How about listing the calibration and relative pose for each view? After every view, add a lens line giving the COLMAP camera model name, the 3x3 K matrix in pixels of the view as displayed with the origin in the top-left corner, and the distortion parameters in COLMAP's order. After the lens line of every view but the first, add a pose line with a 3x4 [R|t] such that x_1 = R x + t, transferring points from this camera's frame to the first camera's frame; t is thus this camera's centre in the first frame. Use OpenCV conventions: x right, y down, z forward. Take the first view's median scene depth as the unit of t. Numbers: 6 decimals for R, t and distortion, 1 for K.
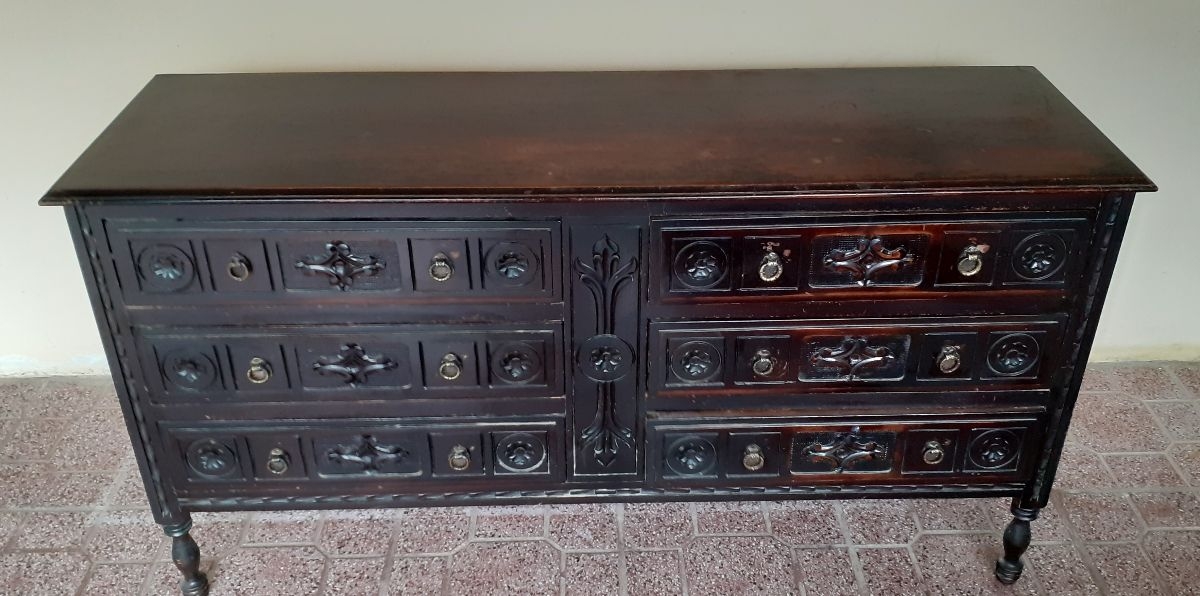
lens RADIAL K [[1167.7, 0, 598.9], [0, 1167.7, 299.0], [0, 0, 1]] dist [0.029948, 0.000000]
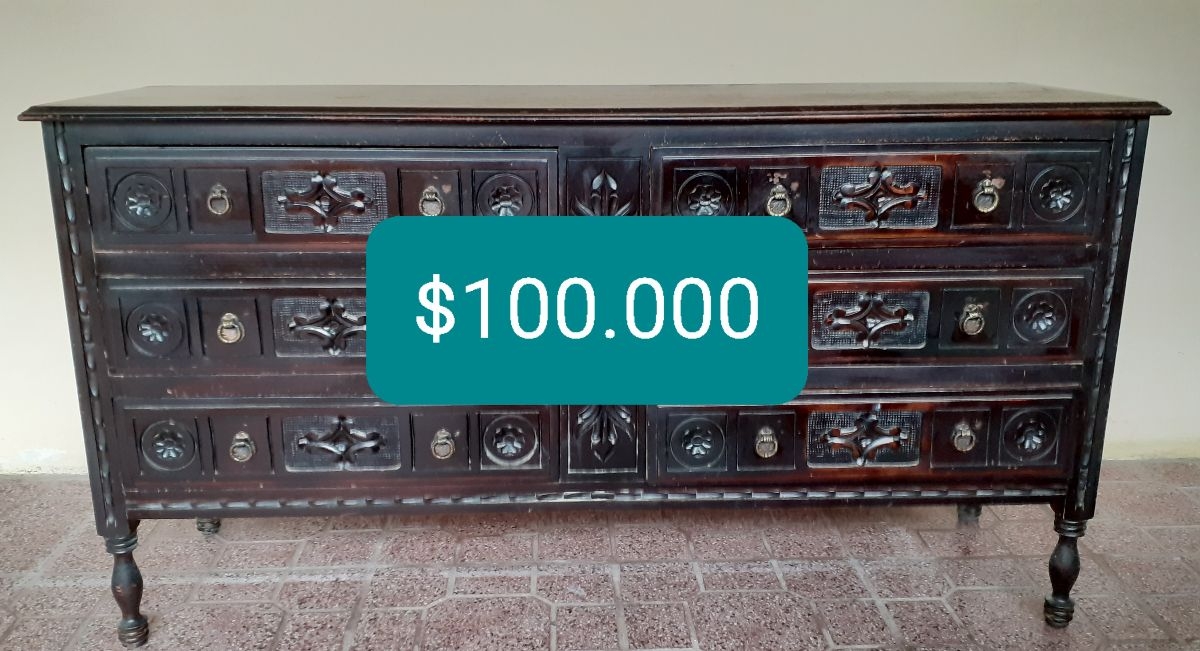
lens RADIAL K [[1190.5, 0, 576.2], [0, 1190.5, 360.6], [0, 0, 1]] dist [0.024417, 0.000000]
pose [[0.999970, -0.001209, 0.007647, -0.022661], [0.003320, 0.959274, -0.282456, 0.333850], [-0.006994, 0.282473, 0.959250, 0.094661]]
